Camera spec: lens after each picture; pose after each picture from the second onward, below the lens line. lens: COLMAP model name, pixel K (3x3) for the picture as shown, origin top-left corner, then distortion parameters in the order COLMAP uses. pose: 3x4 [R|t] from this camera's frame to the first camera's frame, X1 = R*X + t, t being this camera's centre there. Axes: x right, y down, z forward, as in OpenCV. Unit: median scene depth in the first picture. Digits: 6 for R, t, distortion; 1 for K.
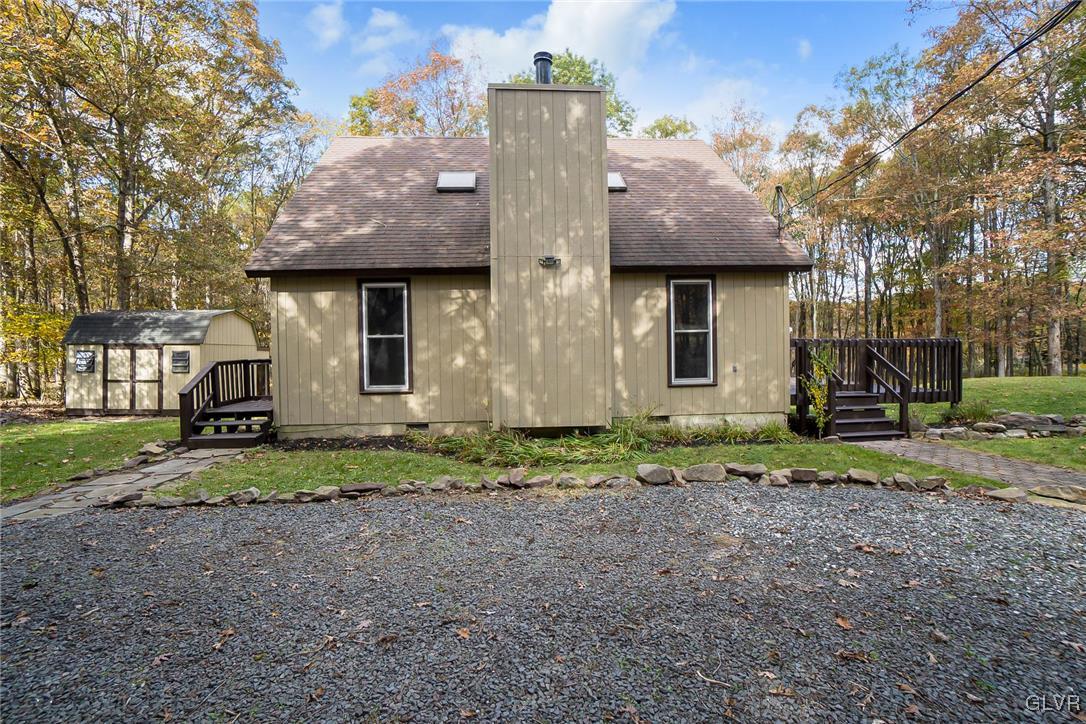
lens RADIAL K [[475.4, 0, 543.0], [0, 475.4, 362.0], [0, 0, 1]] dist [-0.001757, 0.000043]
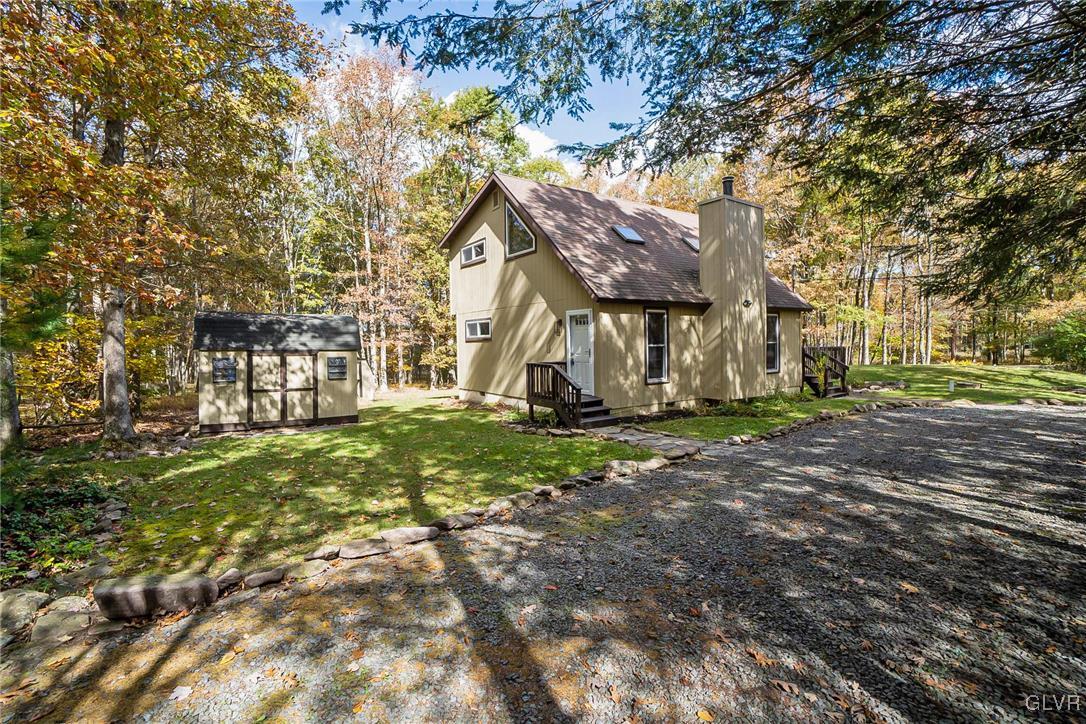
lens RADIAL K [[470.1, 0, 536.7], [0, 470.1, 350.4], [0, 0, 1]] dist [-0.001436, 0.000284]
pose [[0.860781, -0.002265, 0.508970, -1.382190], [0.018250, 0.999484, -0.026418, -0.004382], [-0.508648, 0.032029, 0.860379, -0.074488]]
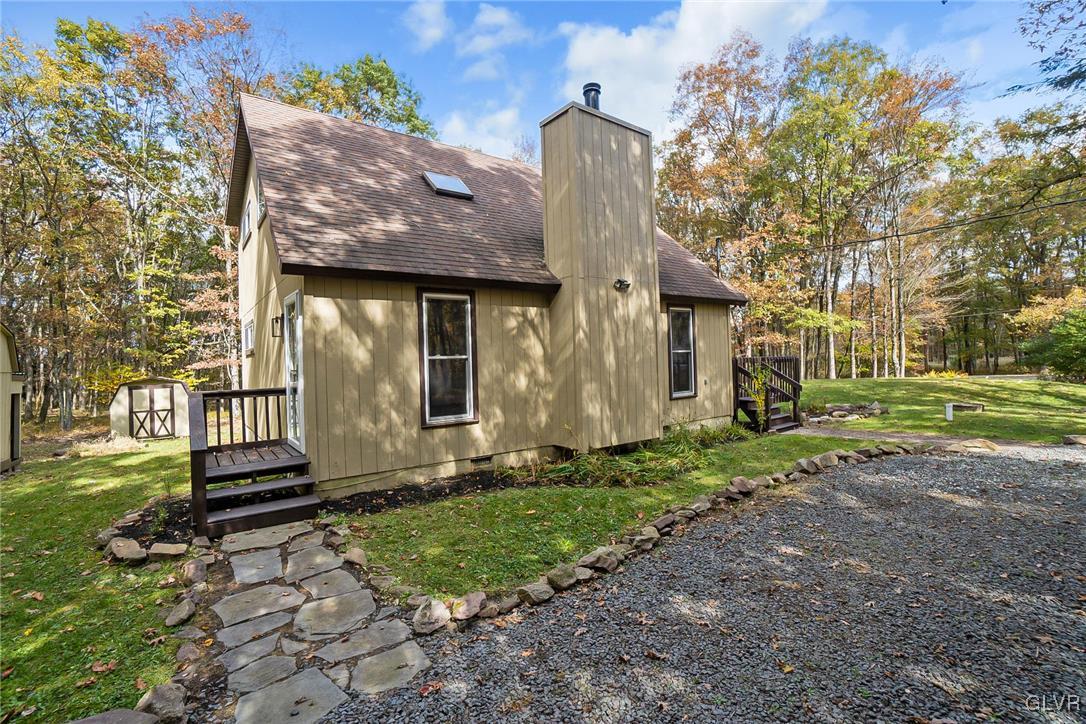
lens RADIAL K [[458.4, 0, 521.3], [0, 458.4, 362.1], [0, 0, 1]] dist [-0.019034, -0.000095]
pose [[0.857465, -0.010726, 0.514431, -0.625705], [0.035020, 0.998681, -0.037551, -0.009531], [-0.513349, 0.050214, 0.856709, 0.241334]]
